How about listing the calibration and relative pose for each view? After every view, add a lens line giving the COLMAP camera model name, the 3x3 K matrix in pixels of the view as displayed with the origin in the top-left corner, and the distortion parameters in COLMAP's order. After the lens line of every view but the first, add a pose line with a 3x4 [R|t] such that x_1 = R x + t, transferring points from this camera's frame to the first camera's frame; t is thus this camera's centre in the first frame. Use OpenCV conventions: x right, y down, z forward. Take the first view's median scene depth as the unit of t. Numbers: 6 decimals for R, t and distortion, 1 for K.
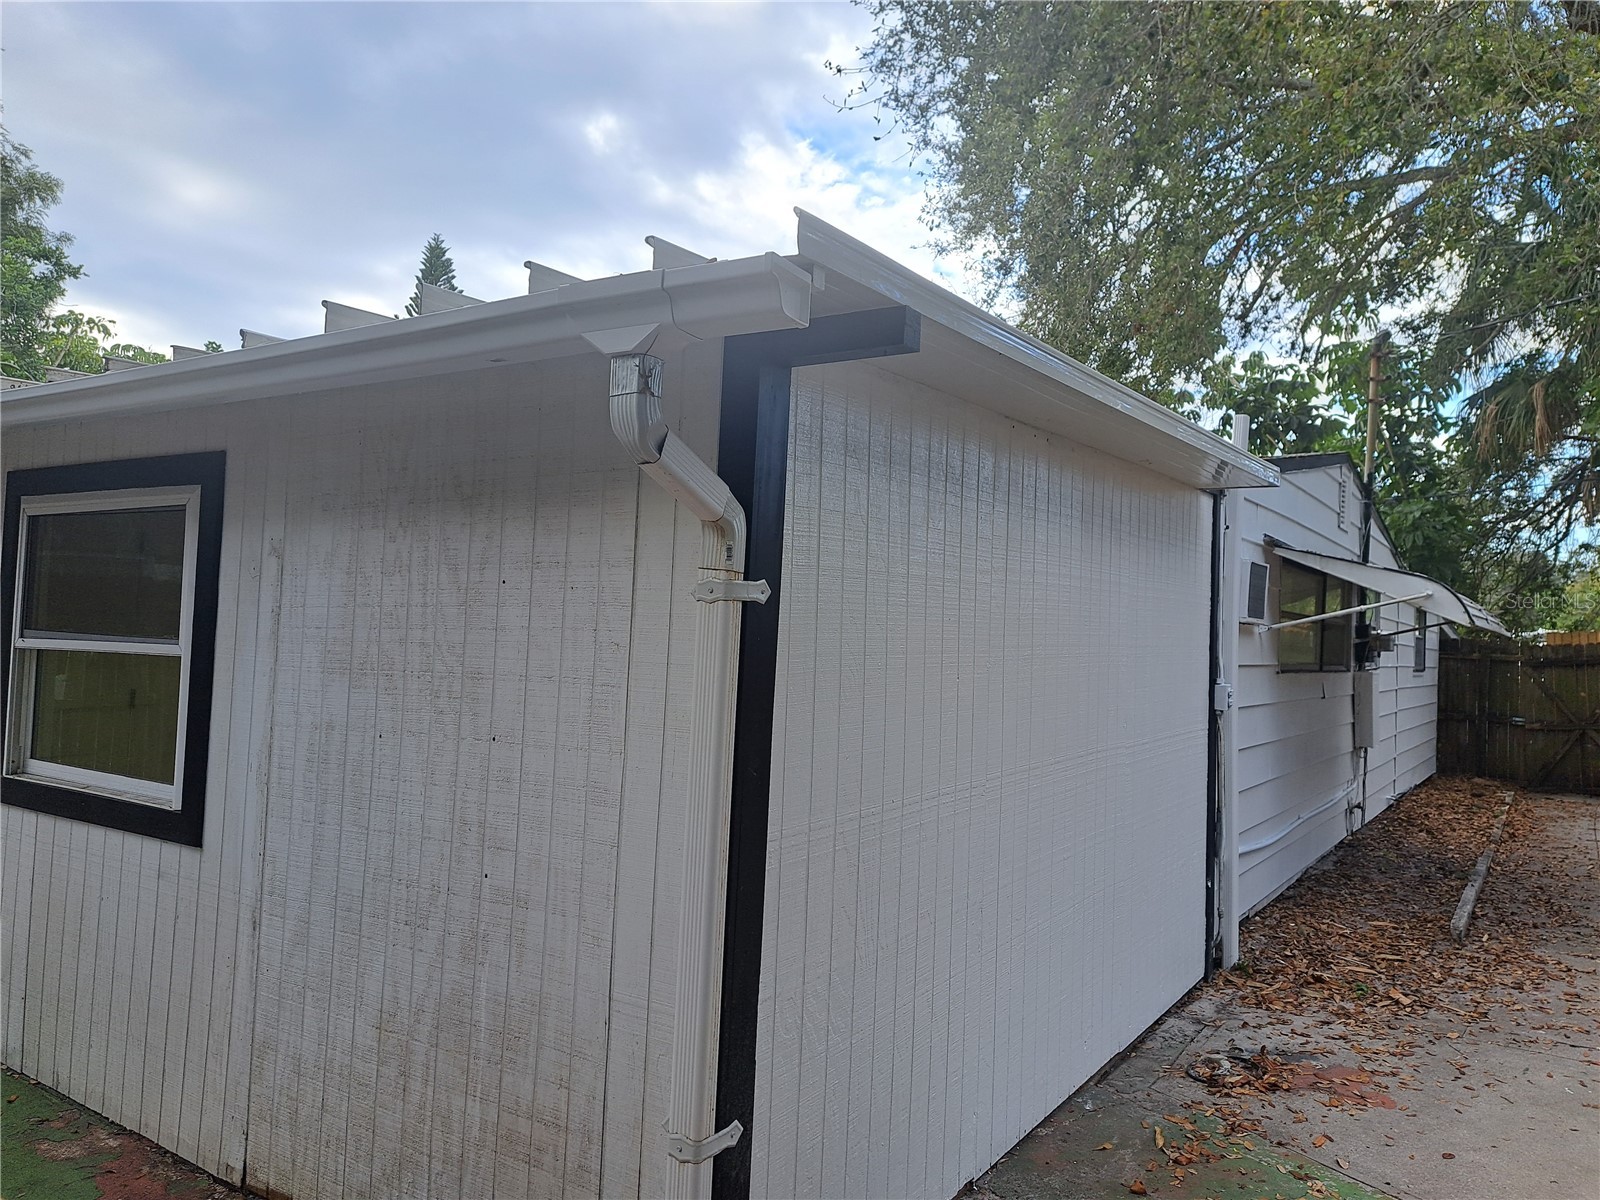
lens RADIAL K [[1151.0, 0, 804.4], [0, 1151.0, 588.0], [0, 0, 1]] dist [0.093215, -0.094390]
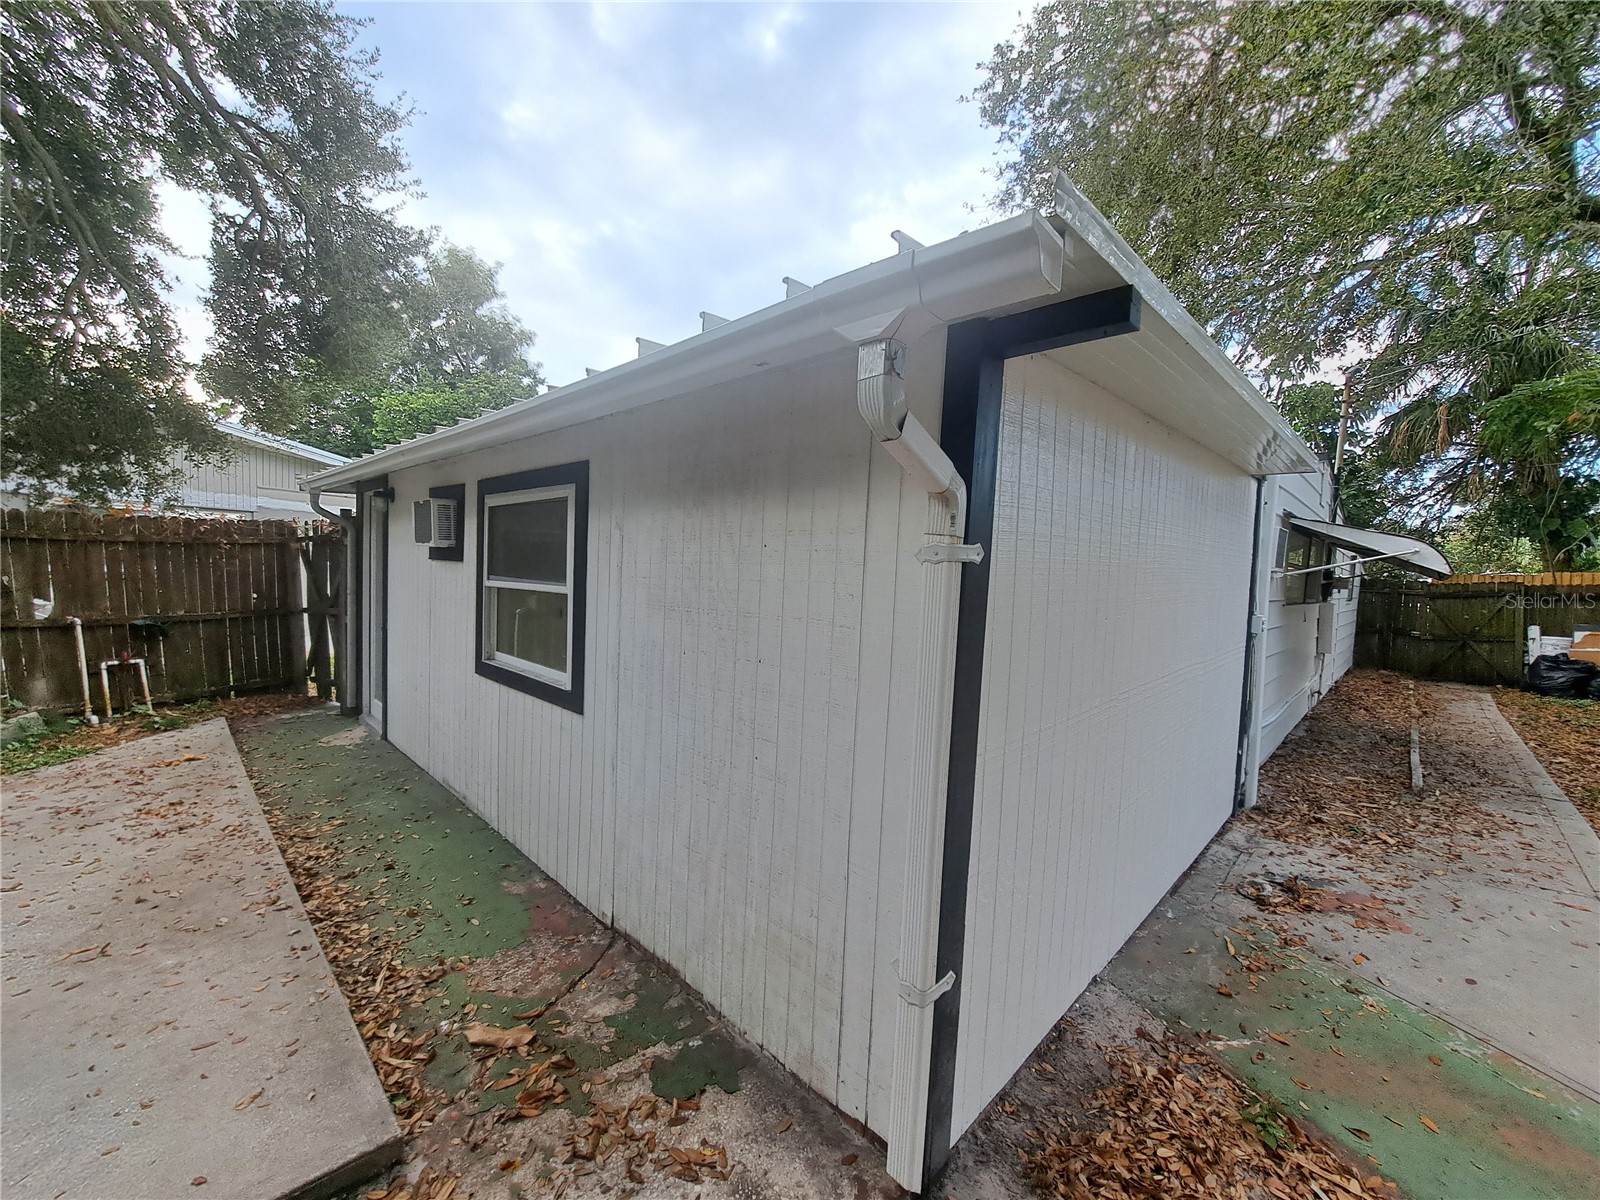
lens RADIAL K [[642.3, 0, 800.0], [0, 642.3, 600.0], [0, 0, 1]] dist [-0.013361, -0.000201]
pose [[0.981455, 0.011322, -0.191360, -0.051012], [0.004508, 0.996615, 0.082088, -0.002349], [0.191642, -0.081428, 0.978081, 0.181599]]
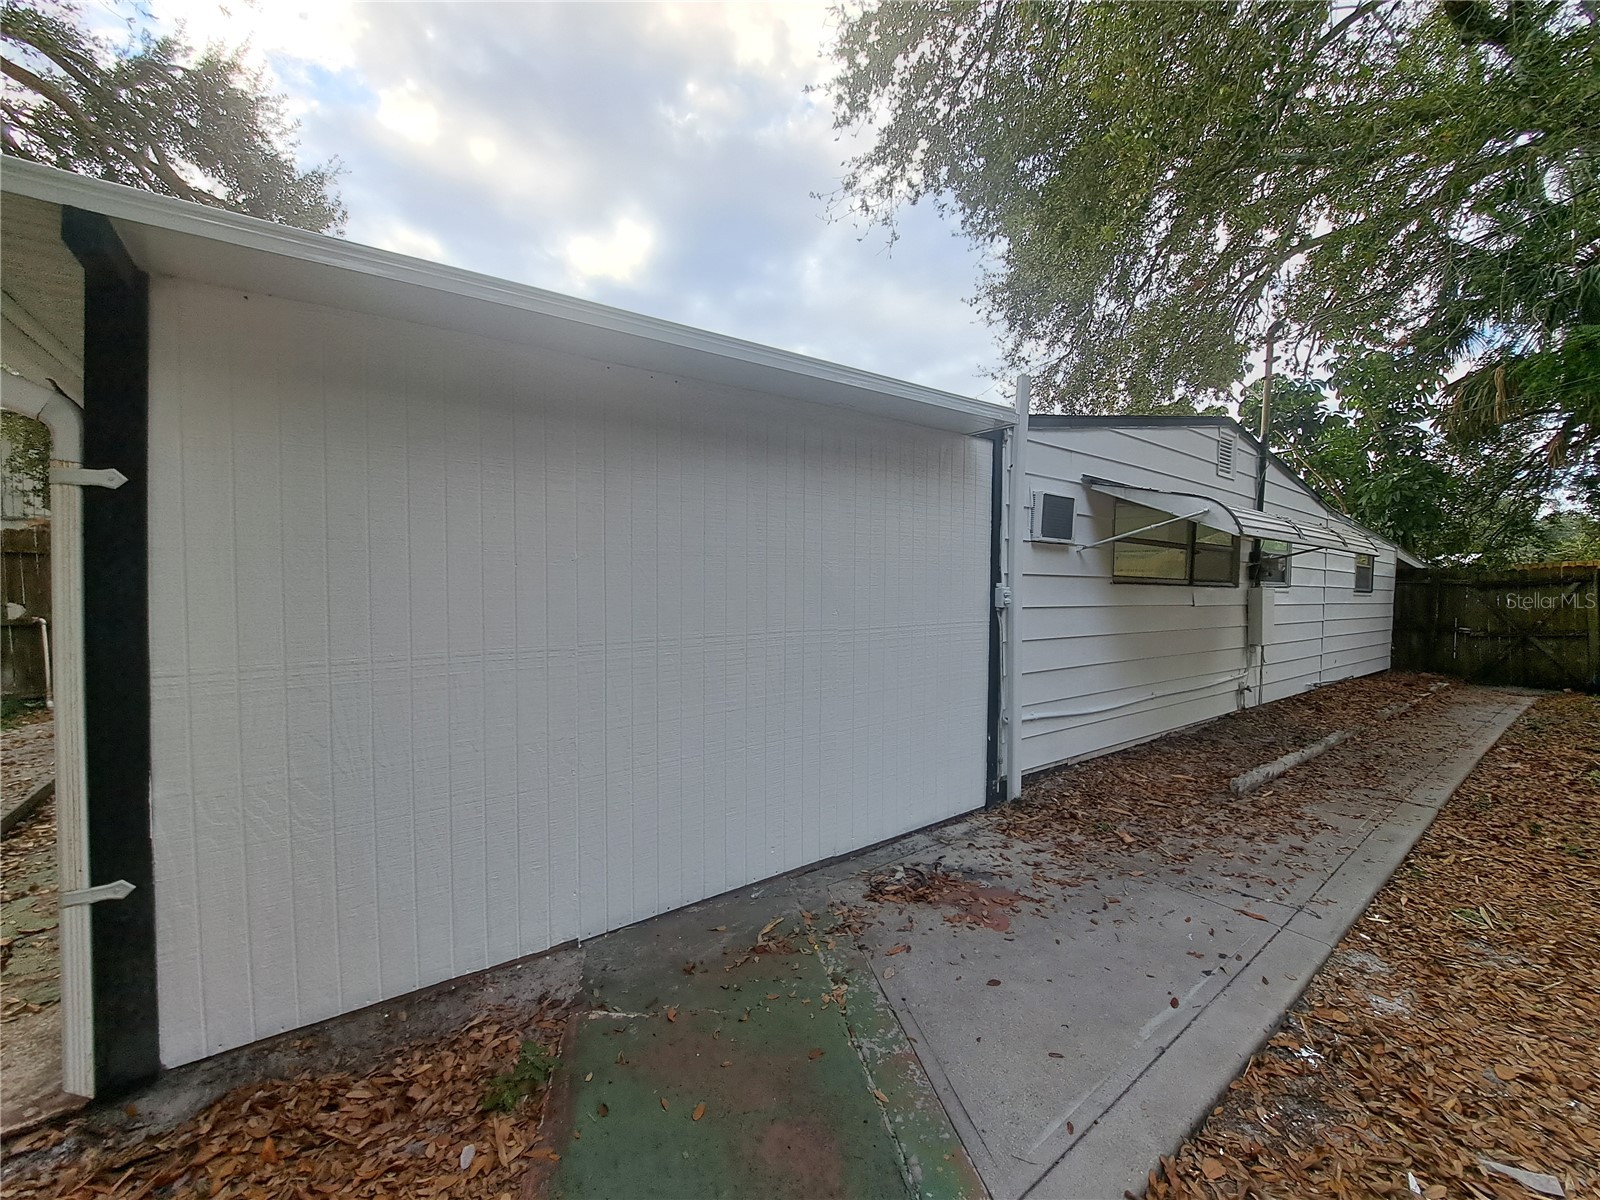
lens RADIAL K [[638.4, 0, 800.0], [0, 638.4, 600.0], [0, 0, 1]] dist [-0.011837, -0.000246]
pose [[0.940831, -0.013429, -0.338611, 0.514019], [0.032411, 0.998200, 0.050468, 0.071389], [0.337324, -0.058456, 0.939572, 0.343209]]
